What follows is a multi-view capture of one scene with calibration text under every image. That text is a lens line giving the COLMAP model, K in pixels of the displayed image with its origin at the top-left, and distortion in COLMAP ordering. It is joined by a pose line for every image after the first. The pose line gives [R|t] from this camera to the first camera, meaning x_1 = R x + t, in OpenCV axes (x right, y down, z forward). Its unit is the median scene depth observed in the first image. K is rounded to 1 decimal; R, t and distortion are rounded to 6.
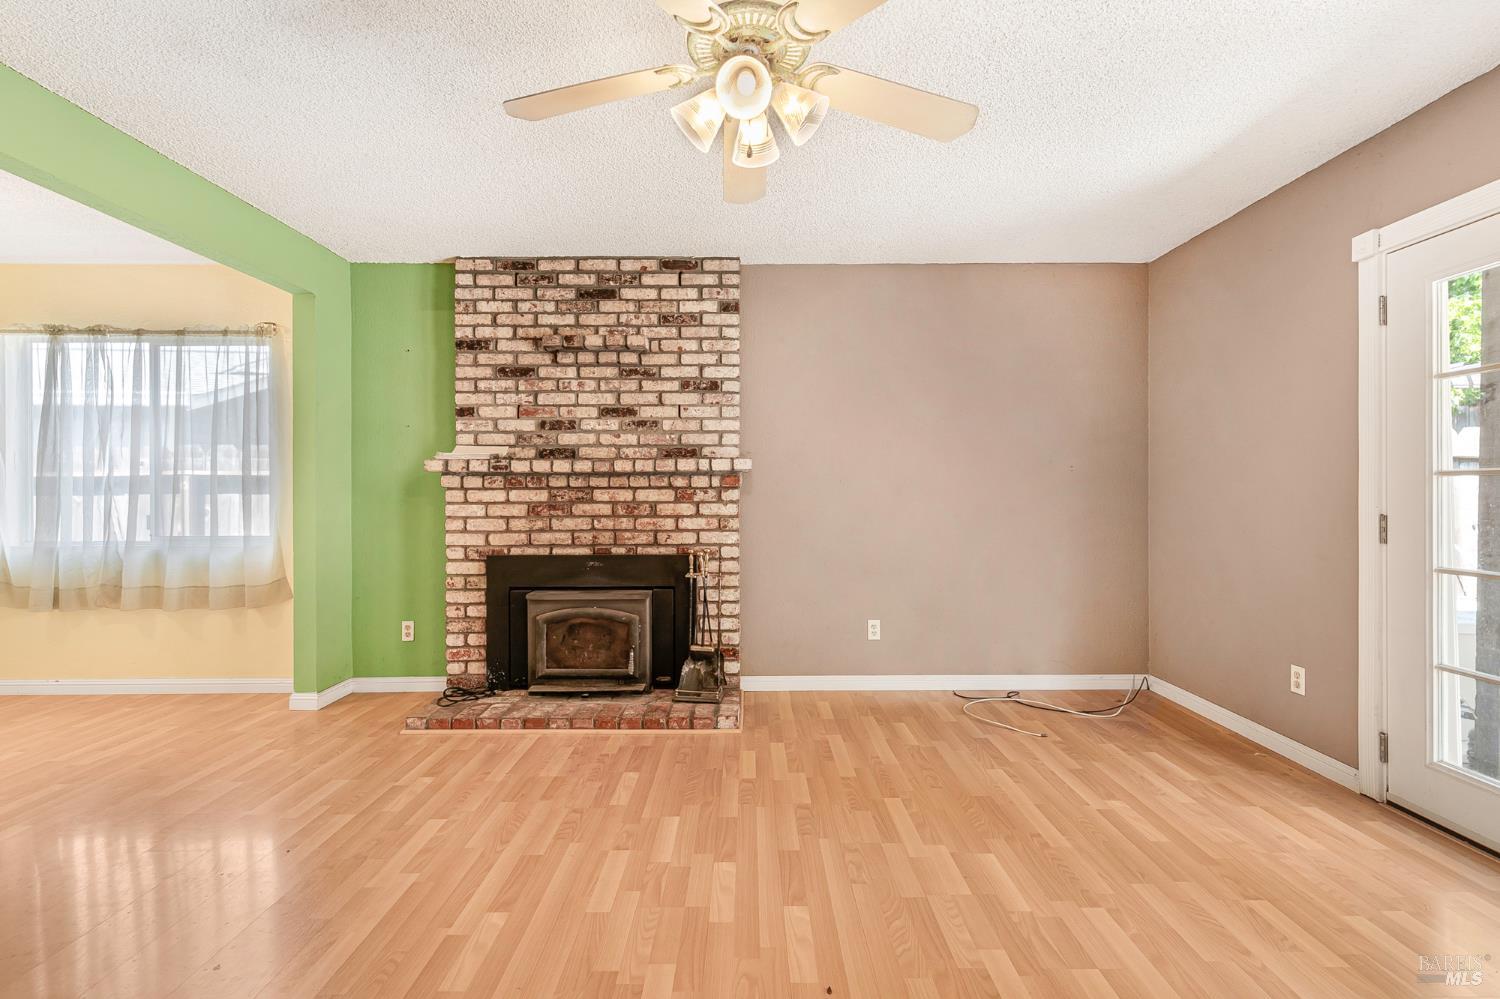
lens RADIAL K [[677.2, 0, 753.0], [0, 677.2, 491.8], [0, 0, 1]] dist [0.011141, 0.000013]
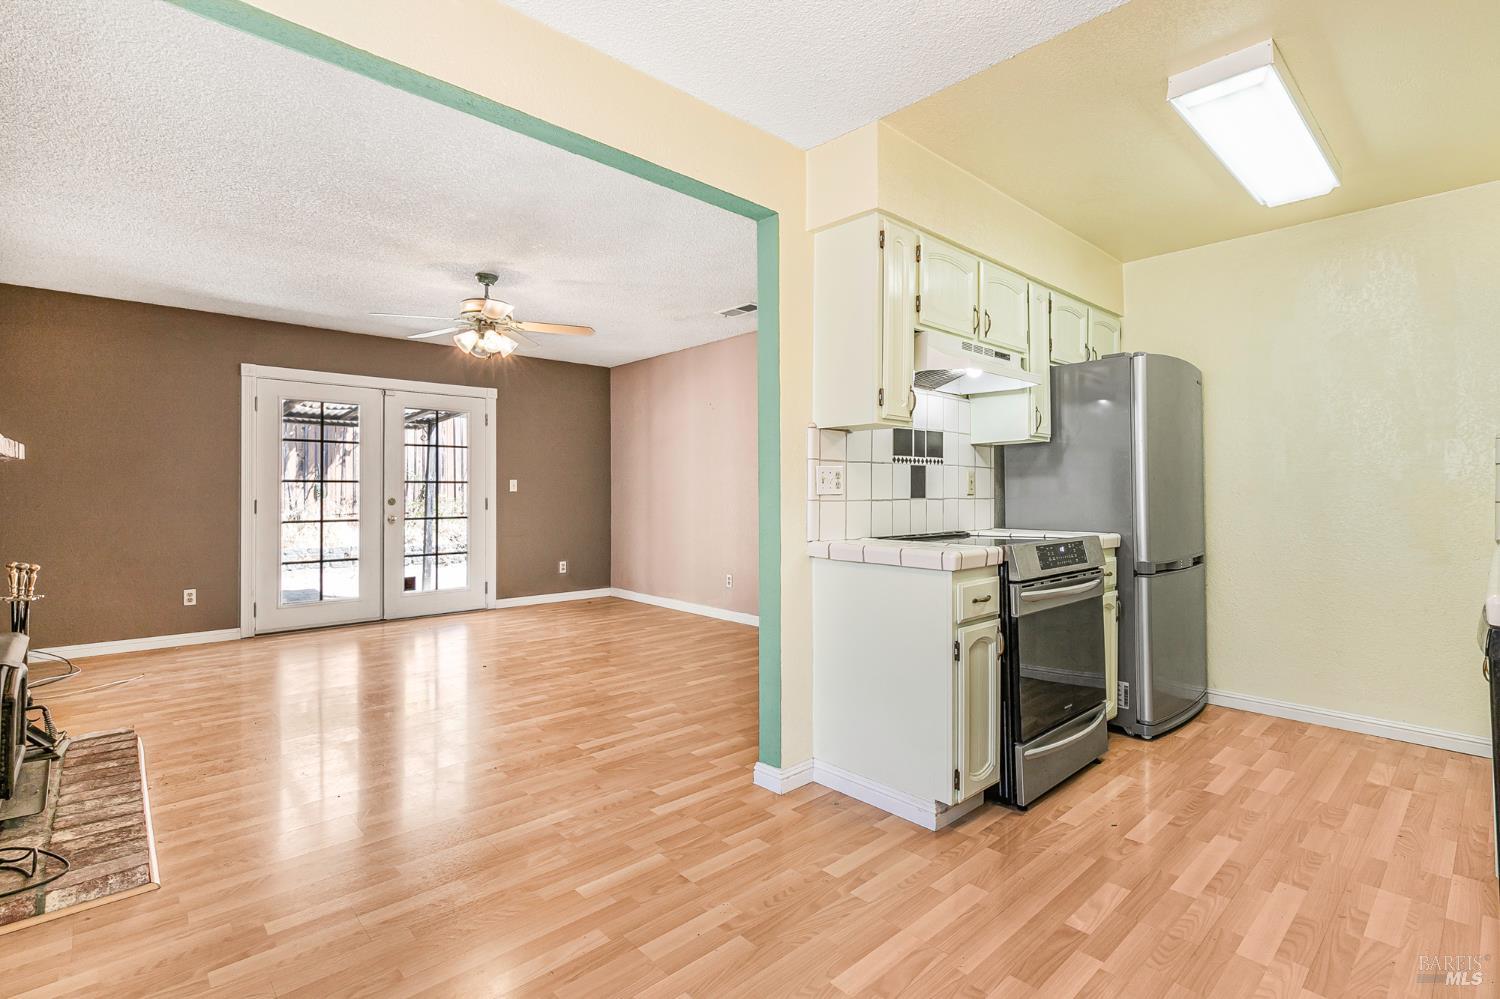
lens RADIAL K [[696.5, 0, 742.4], [0, 696.5, 488.4], [0, 0, 1]] dist [0.000795, -0.000188]
pose [[-0.667770, 0.004183, 0.744355, -1.137168], [-0.000610, 0.999981, -0.006167, 0.006855], [-0.744367, -0.004573, -0.667755, 0.885906]]
